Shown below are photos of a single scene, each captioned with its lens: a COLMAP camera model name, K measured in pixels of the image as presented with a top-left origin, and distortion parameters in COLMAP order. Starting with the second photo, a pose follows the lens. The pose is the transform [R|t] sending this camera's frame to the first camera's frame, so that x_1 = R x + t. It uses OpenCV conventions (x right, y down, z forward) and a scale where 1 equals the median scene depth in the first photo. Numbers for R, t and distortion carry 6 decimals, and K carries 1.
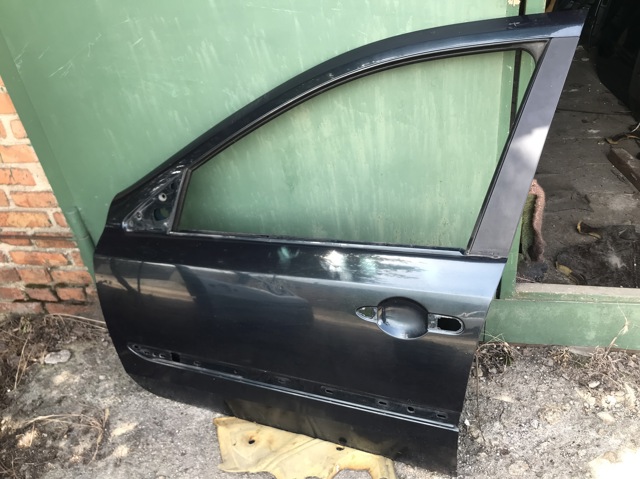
lens RADIAL K [[510.9, 0, 320.0], [0, 510.9, 239.5], [0, 0, 1]] dist [0.004222, 0.000336]
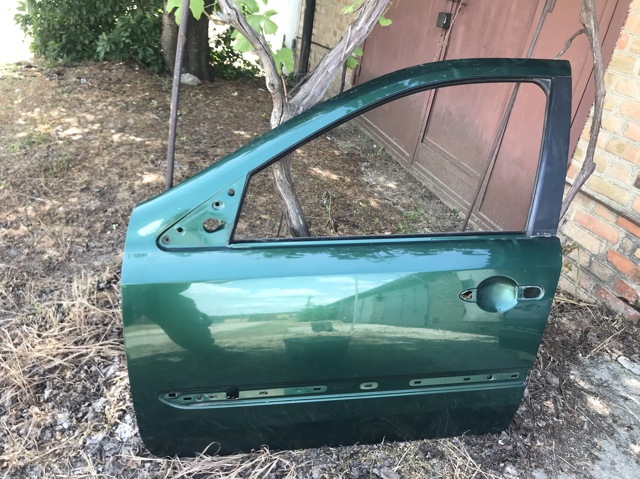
lens RADIAL K [[524.4, 0, 320.9], [0, 524.4, 236.9], [0, 0, 1]] dist [-0.000006, 0.001687]
pose [[0.482088, 0.567883, -0.667159, -0.359440], [-0.639035, 0.748852, 0.175654, 0.346094], [0.599354, 0.341657, 0.723910, -0.303937]]
